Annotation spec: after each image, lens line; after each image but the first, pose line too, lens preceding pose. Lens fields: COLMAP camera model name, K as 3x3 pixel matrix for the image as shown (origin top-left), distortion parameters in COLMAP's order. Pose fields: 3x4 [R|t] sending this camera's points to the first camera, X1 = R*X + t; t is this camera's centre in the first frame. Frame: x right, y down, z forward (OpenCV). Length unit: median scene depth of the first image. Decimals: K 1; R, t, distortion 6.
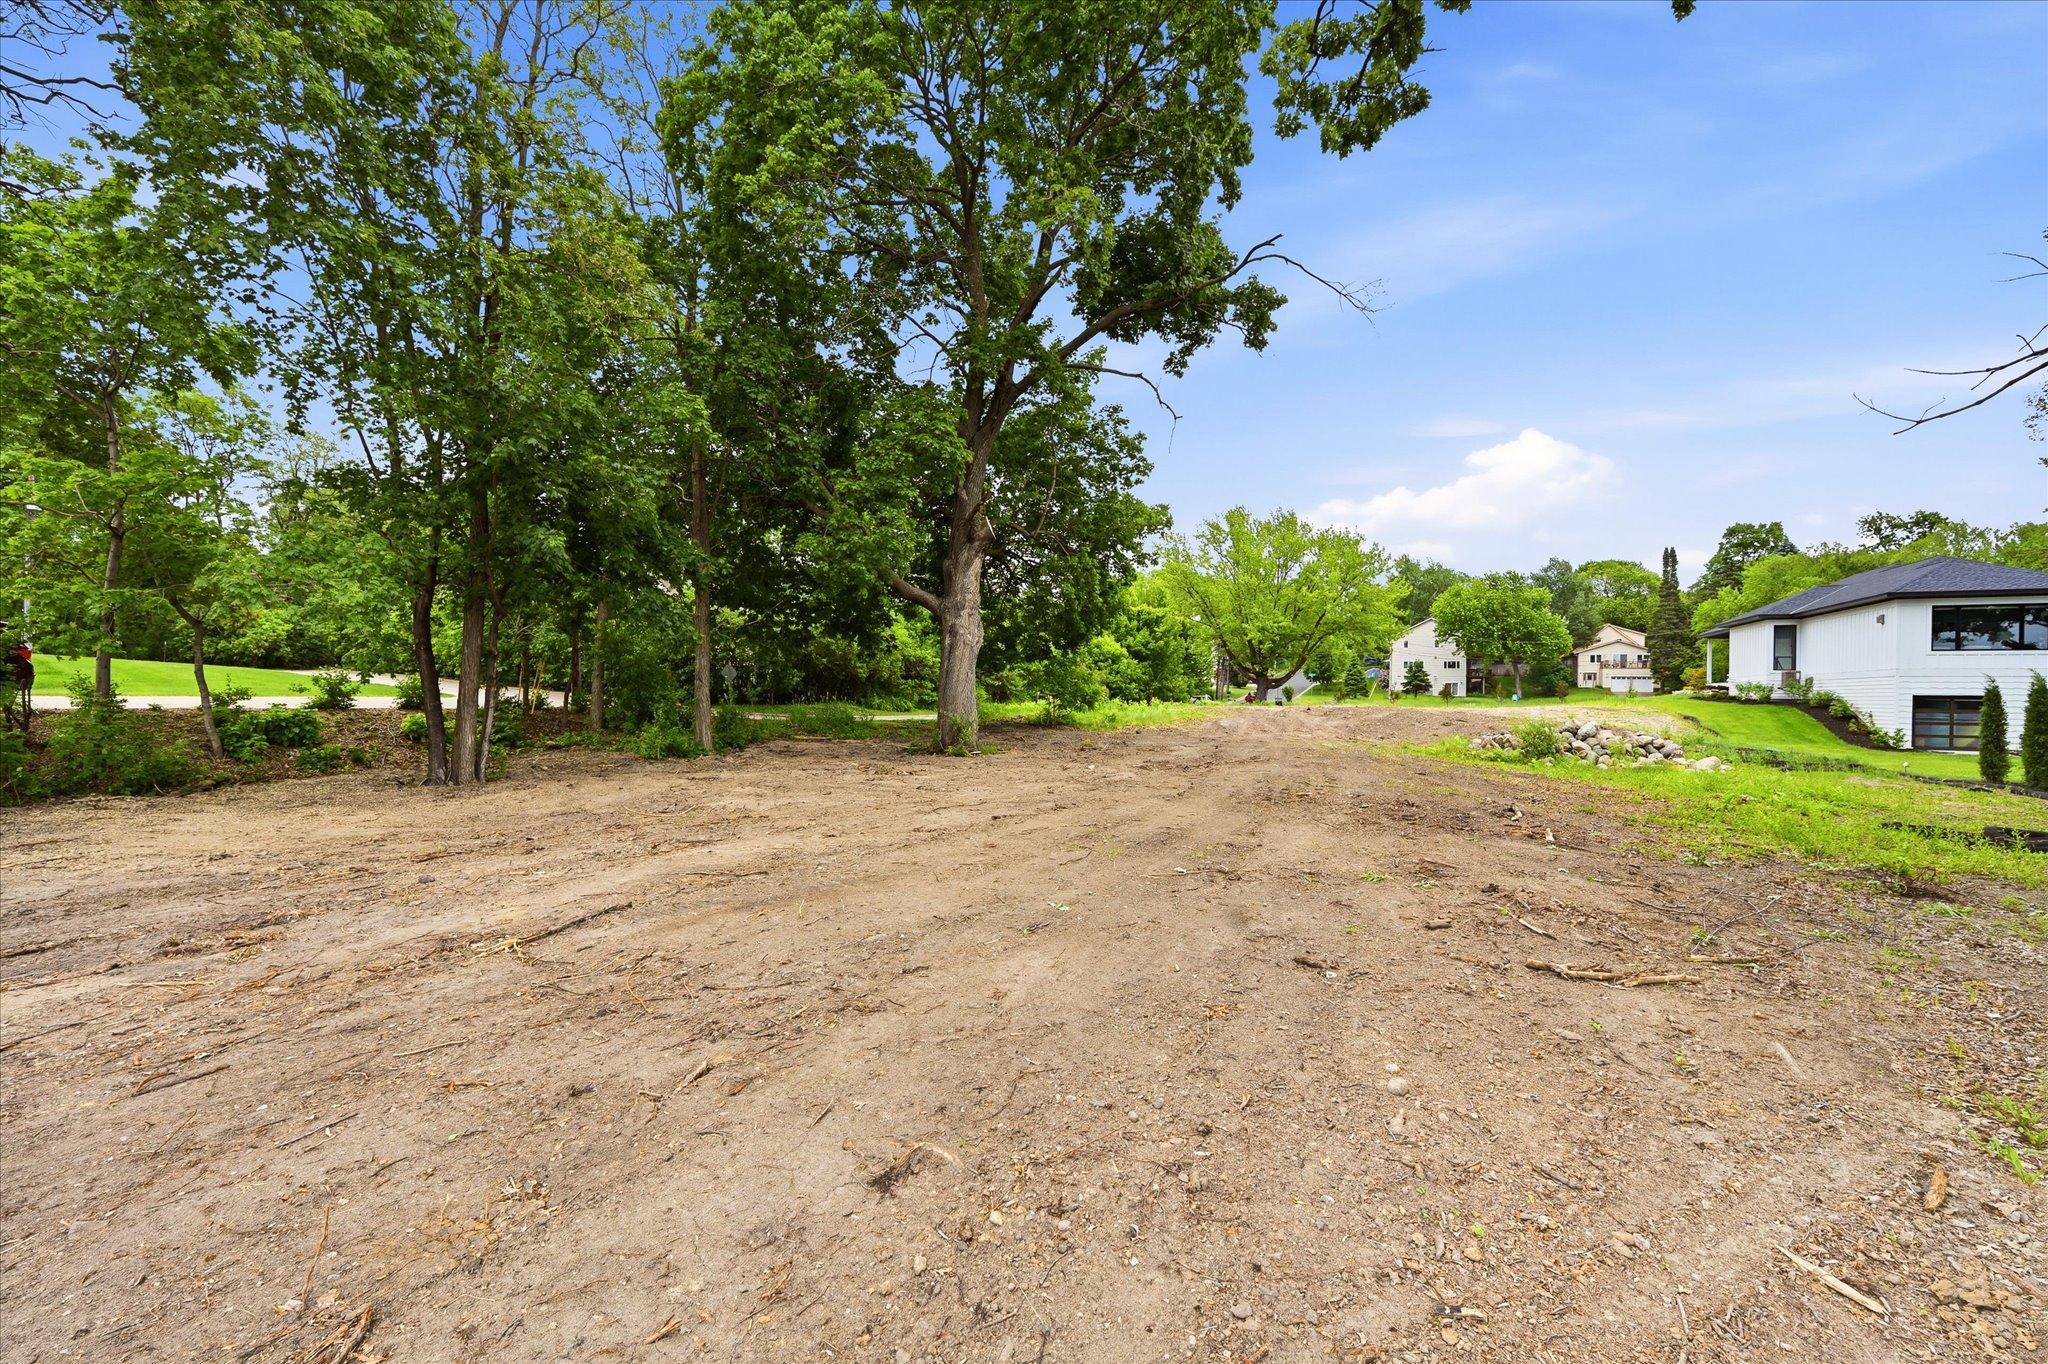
lens RADIAL K [[889.9, 0, 1024.0], [0, 889.9, 682.0], [0, 0, 1]] dist [0.000174, 0.000114]
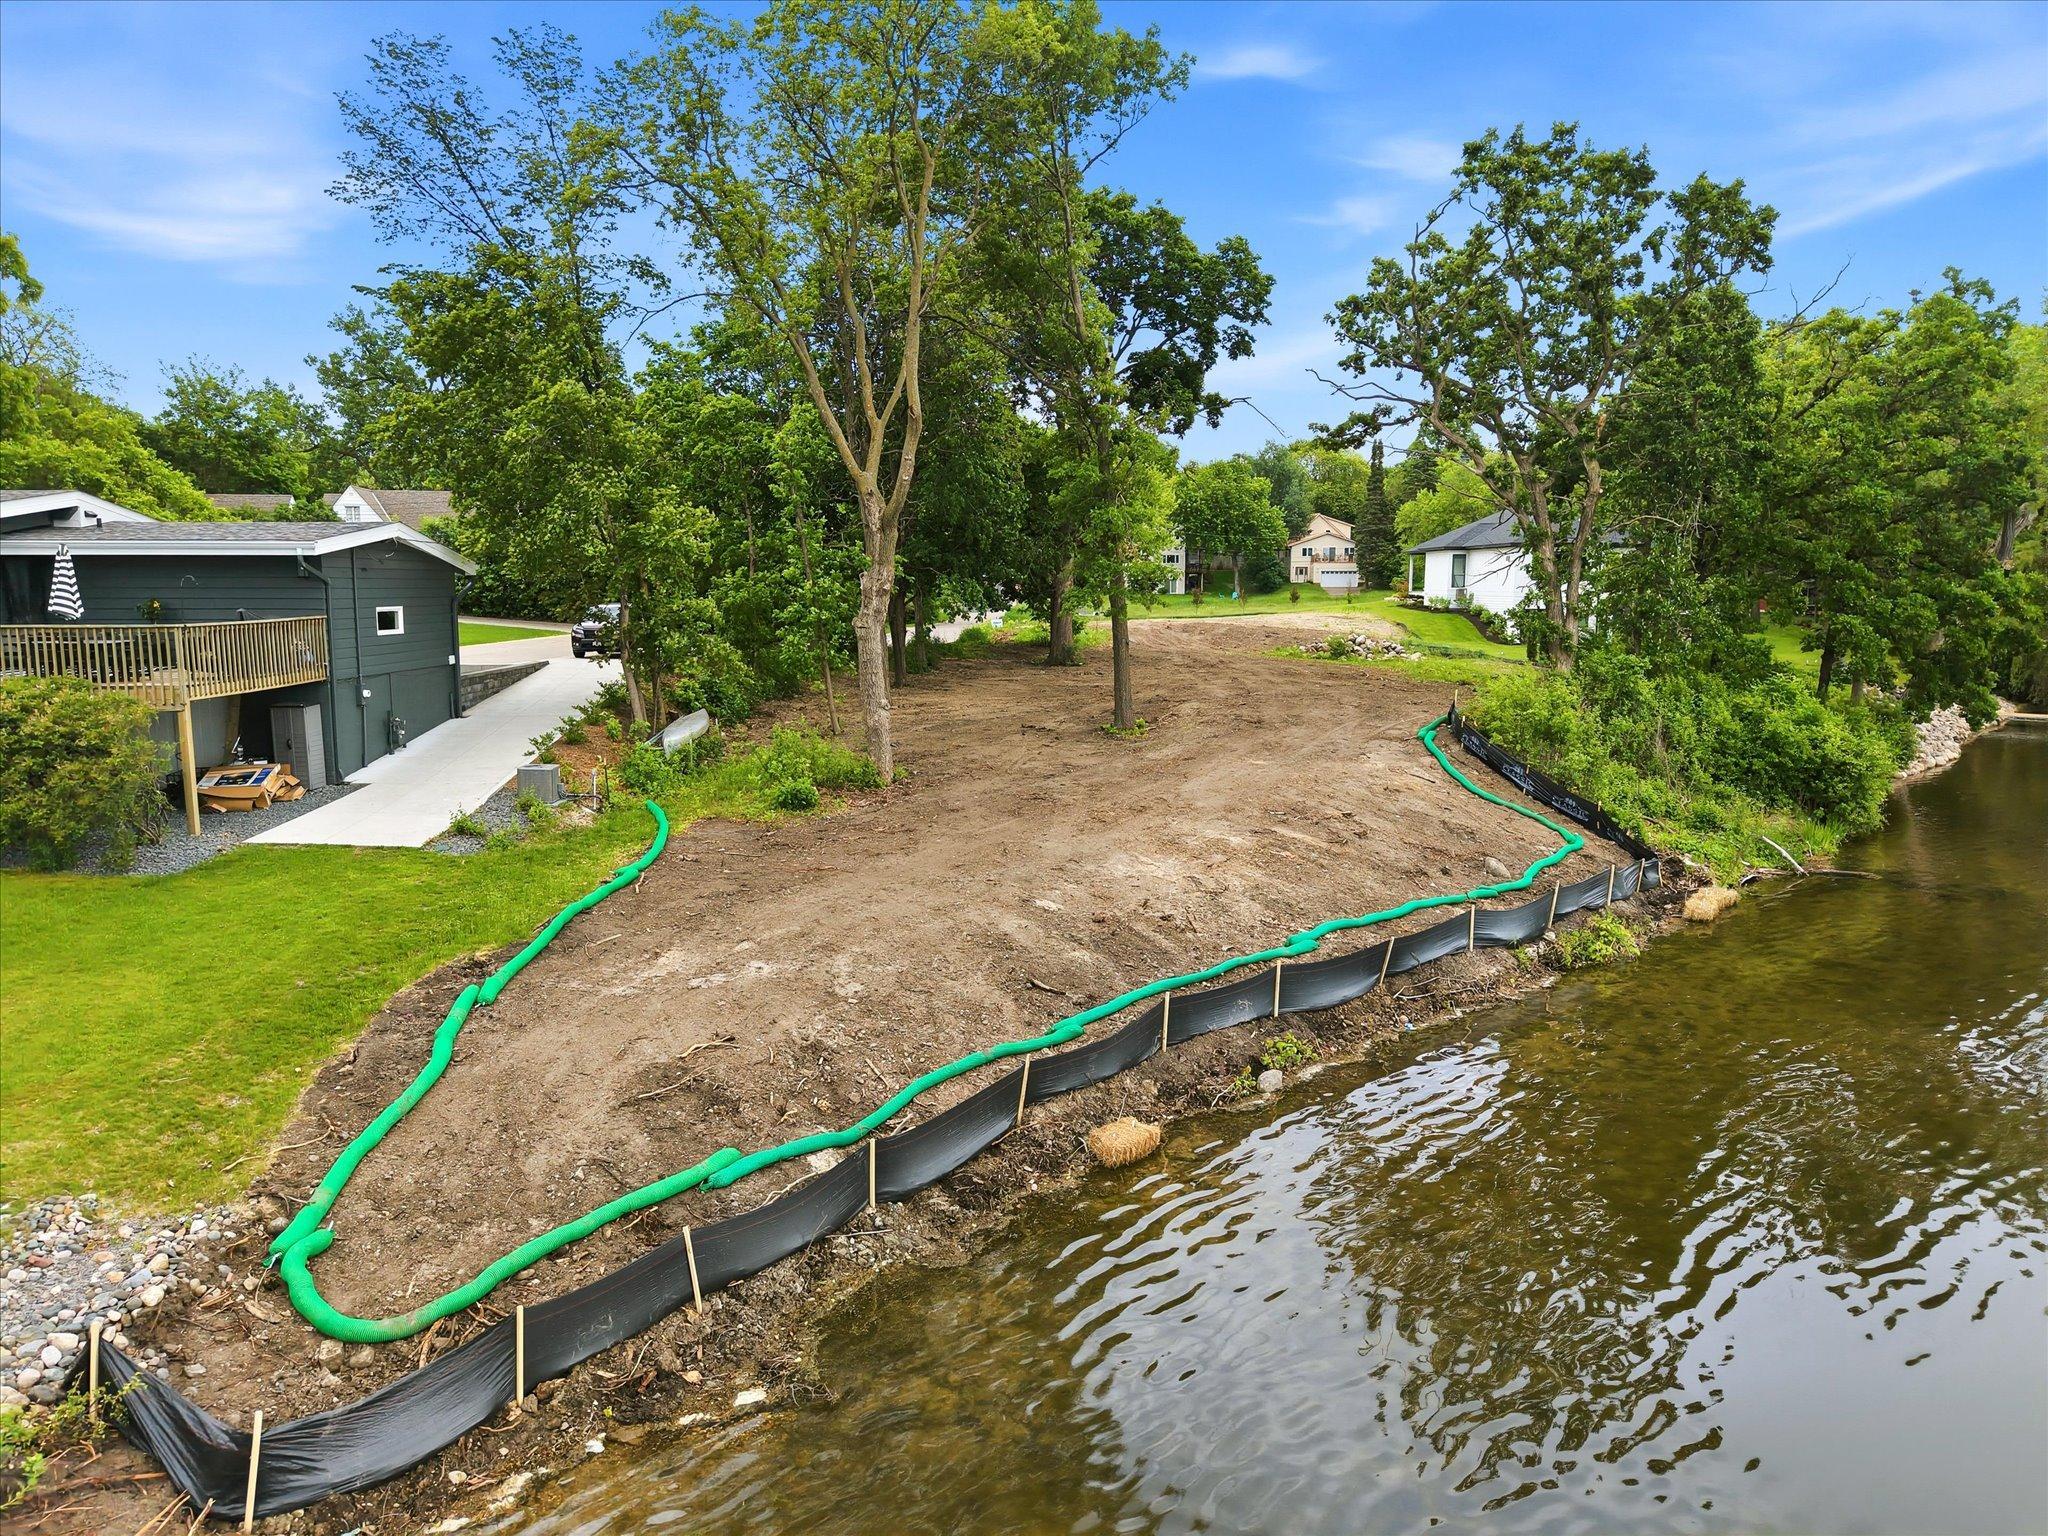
lens RADIAL K [[1377.0, 0, 1008.2], [0, 1377.0, 765.9], [0, 0, 1]] dist [0.048028, -0.048961]
pose [[0.926800, -0.063052, 0.370223, -0.235805], [0.007478, 0.988709, 0.149664, -0.025730], [-0.375480, -0.135941, 0.916807, -0.290273]]
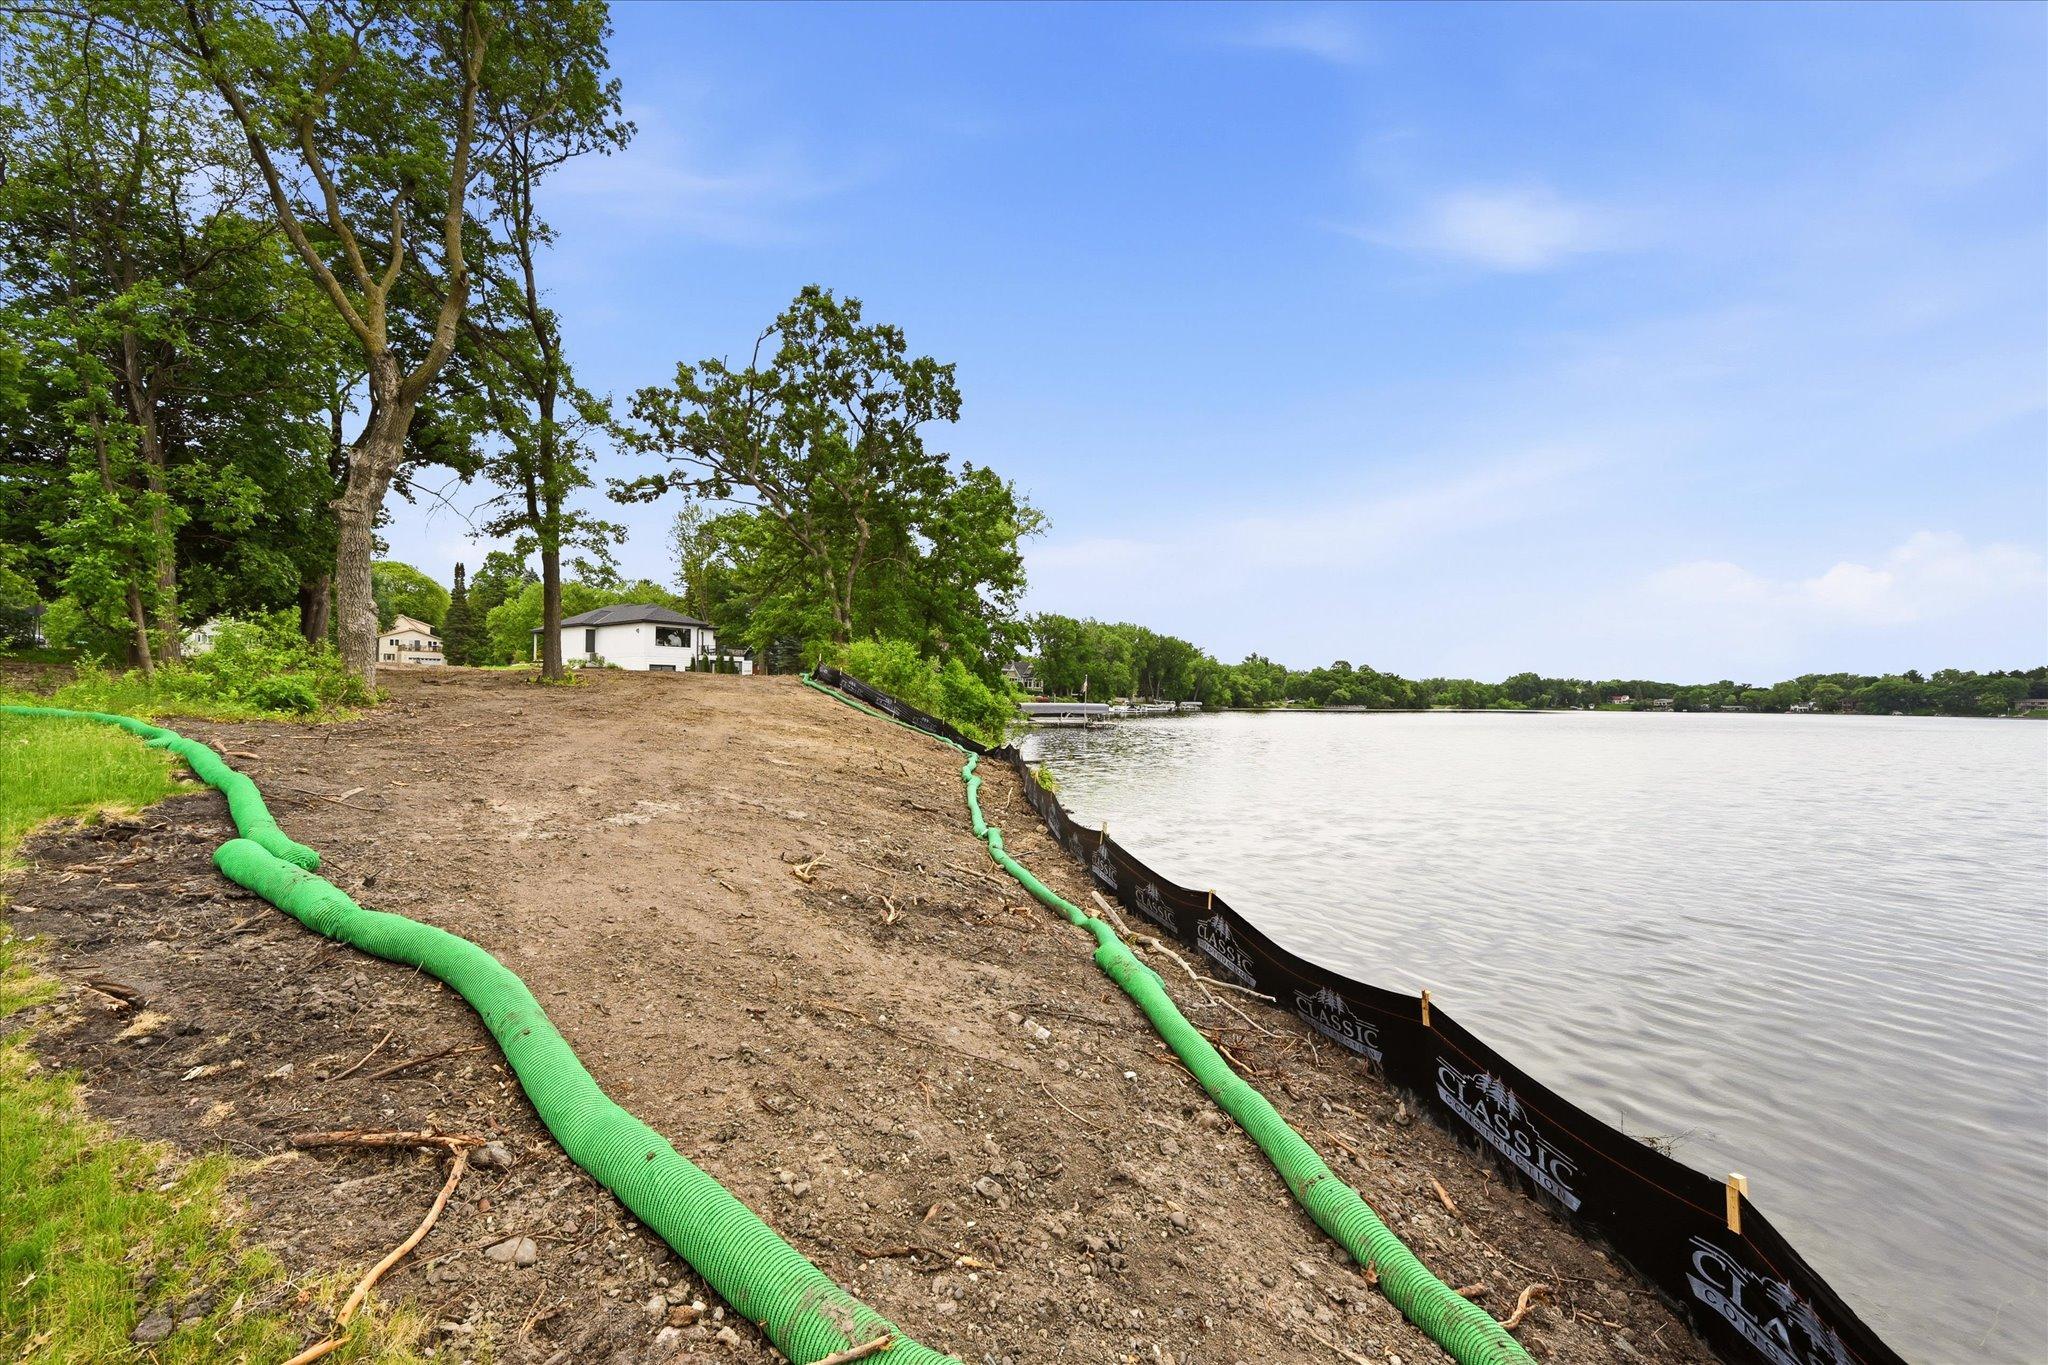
lens RADIAL K [[854.2, 0, 1024.0], [0, 854.2, 682.5], [0, 0, 1]] dist [-0.002342, -0.000311]
pose [[0.277090, 0.011732, 0.960772, -0.265329], [-0.024143, 0.999695, -0.005245, 0.015399], [-0.960541, -0.021743, 0.277288, -0.169681]]
